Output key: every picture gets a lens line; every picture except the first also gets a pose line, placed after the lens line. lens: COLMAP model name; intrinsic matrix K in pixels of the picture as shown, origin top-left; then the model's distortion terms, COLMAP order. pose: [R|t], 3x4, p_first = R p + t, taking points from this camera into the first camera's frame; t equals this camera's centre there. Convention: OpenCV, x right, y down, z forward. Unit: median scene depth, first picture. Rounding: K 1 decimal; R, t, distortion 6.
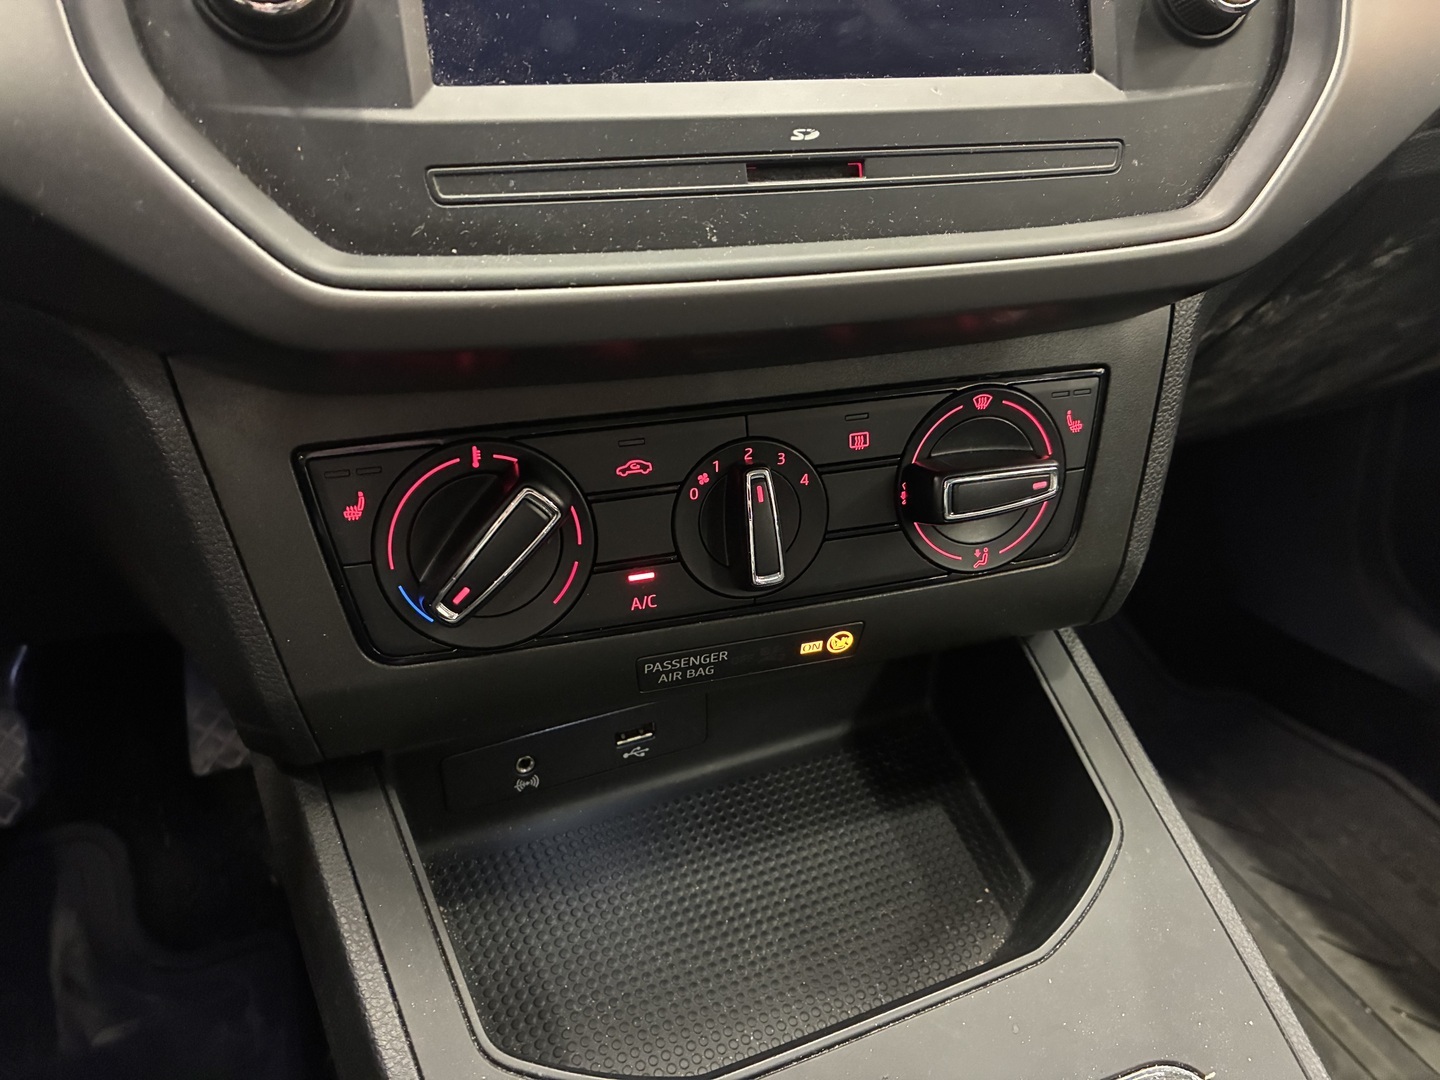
lens RADIAL K [[1104.7, 0, 722.5], [0, 1104.7, 539.3], [0, 0, 1]] dist [0.036090, -0.052810]
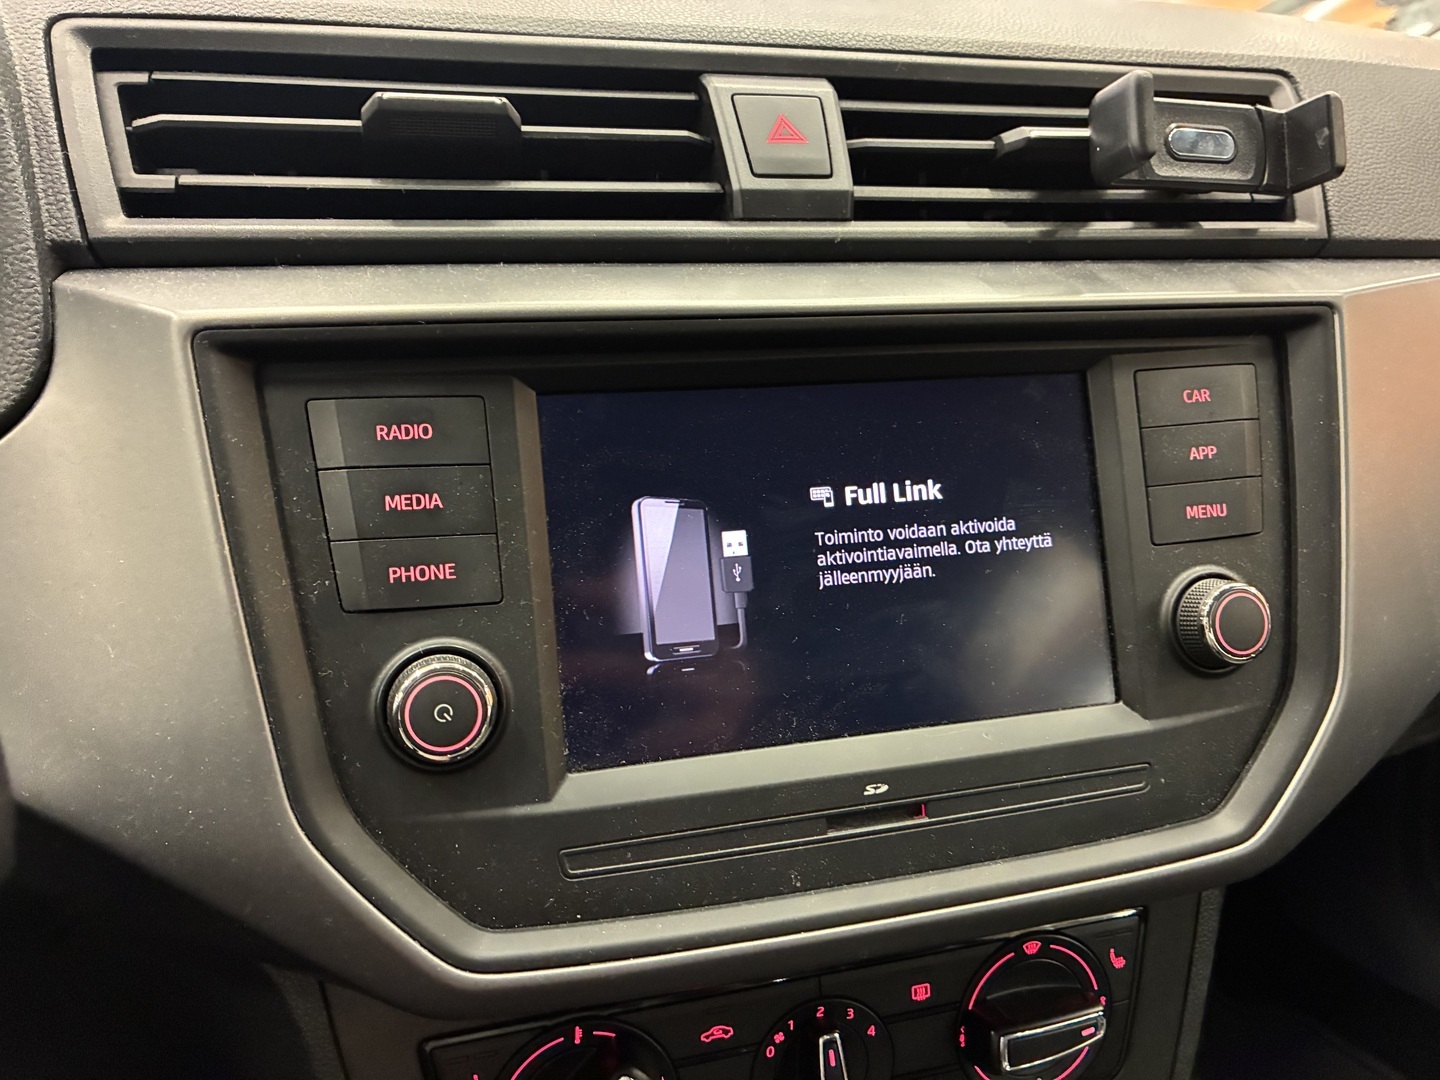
lens RADIAL K [[1104.7, 0, 719.7], [0, 1104.7, 517.7], [0, 0, 1]] dist [0.036090, -0.052810]
pose [[0.999506, 0.011551, -0.029212, -0.053316], [-0.016216, 0.986180, -0.164879, -0.404589], [0.026904, 0.165271, 0.985881, -0.183070]]
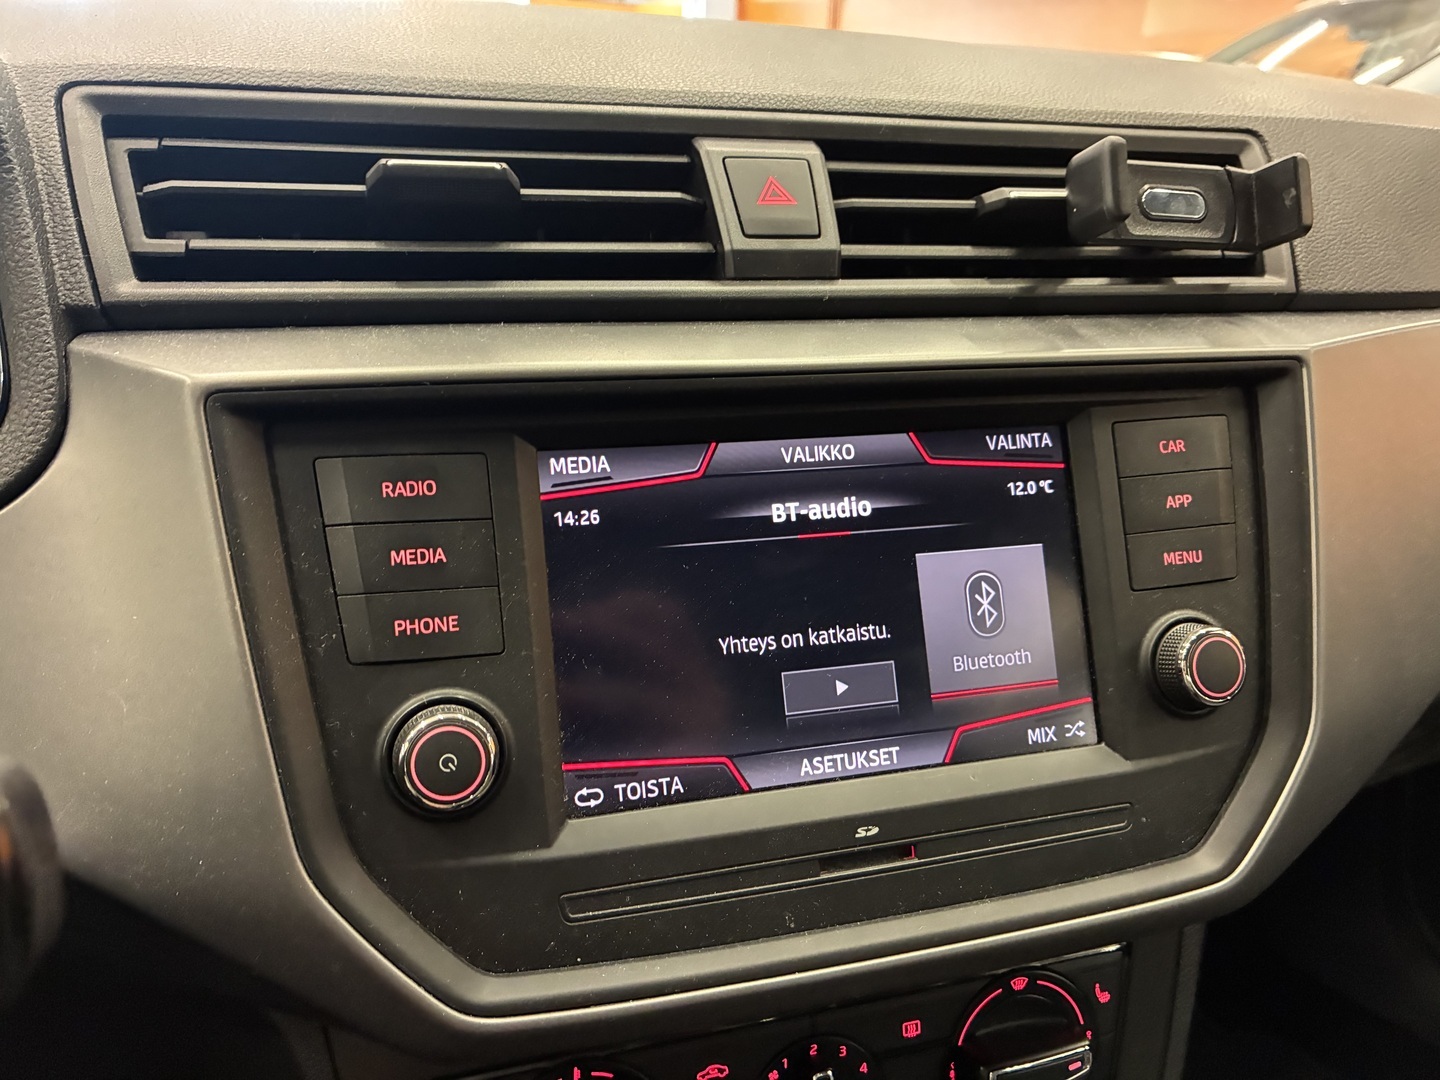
lens RADIAL K [[1104.7, 0, 721.6], [0, 1104.7, 525.1], [0, 0, 1]] dist [0.036090, -0.052810]
pose [[0.999882, 0.006809, -0.013749, -0.061935], [-0.009227, 0.982823, -0.184318, -0.419401], [0.012258, 0.184423, 0.982771, -0.220169]]
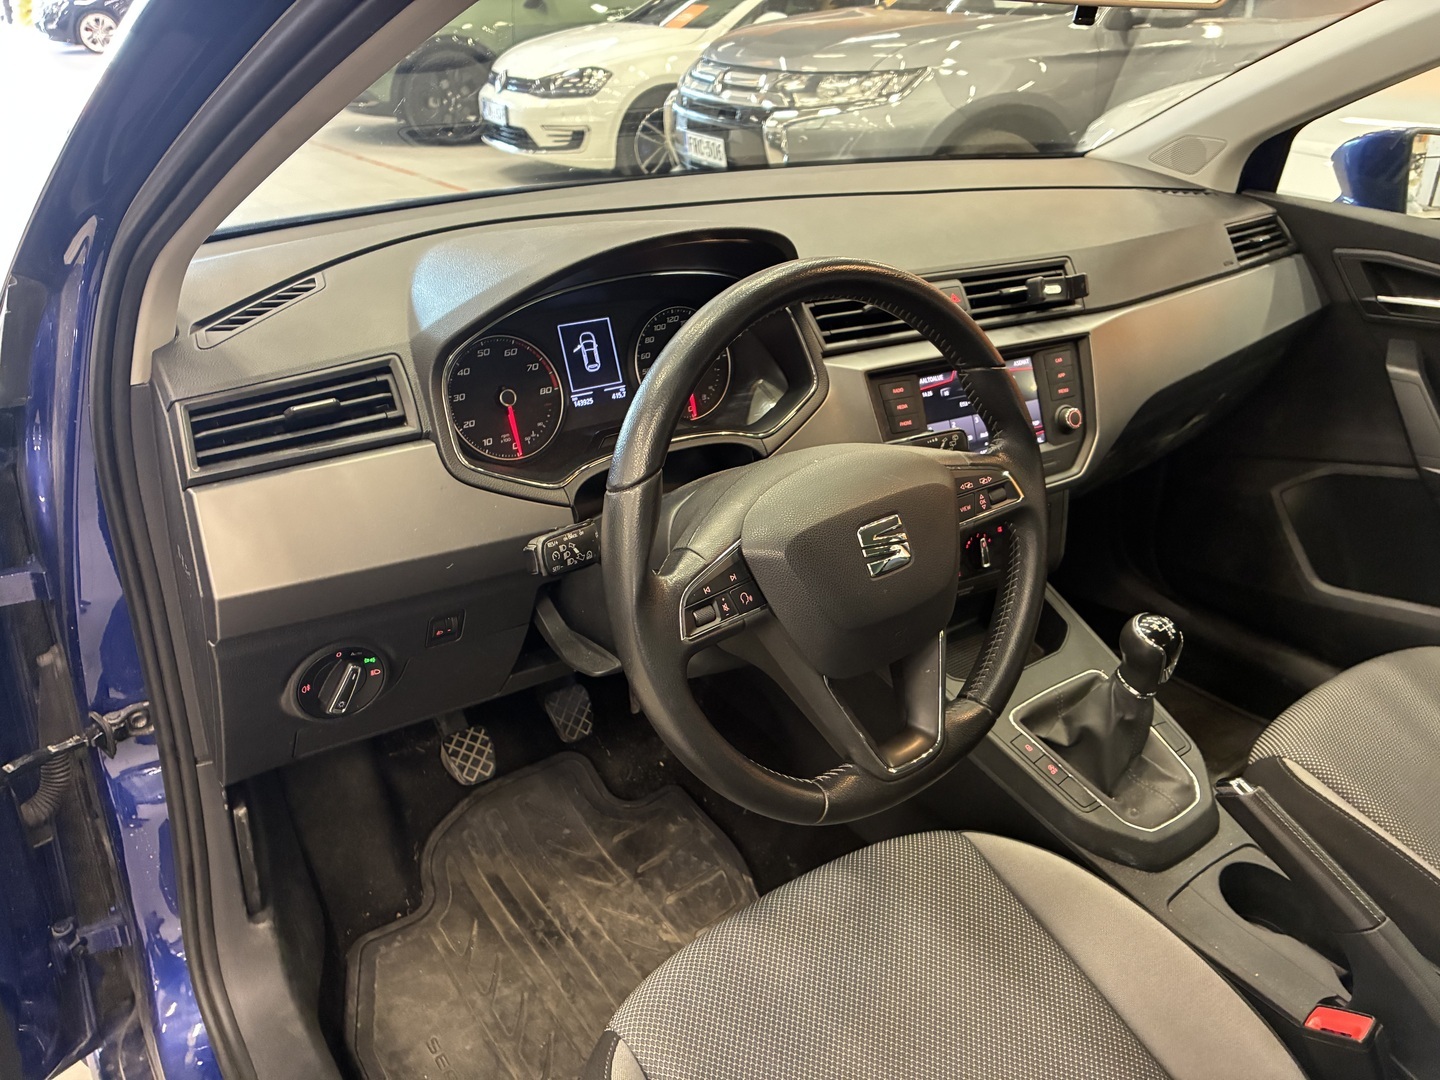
lens RADIAL K [[1104.7, 0, 720.2], [0, 1104.7, 540.3], [0, 0, 1]] dist [0.036090, -0.052810]
pose [[0.974400, -0.111301, 0.195340, -1.832968], [0.124778, 0.990484, -0.058062, 0.062769], [-0.187019, 0.080950, 0.979015, -3.034205]]
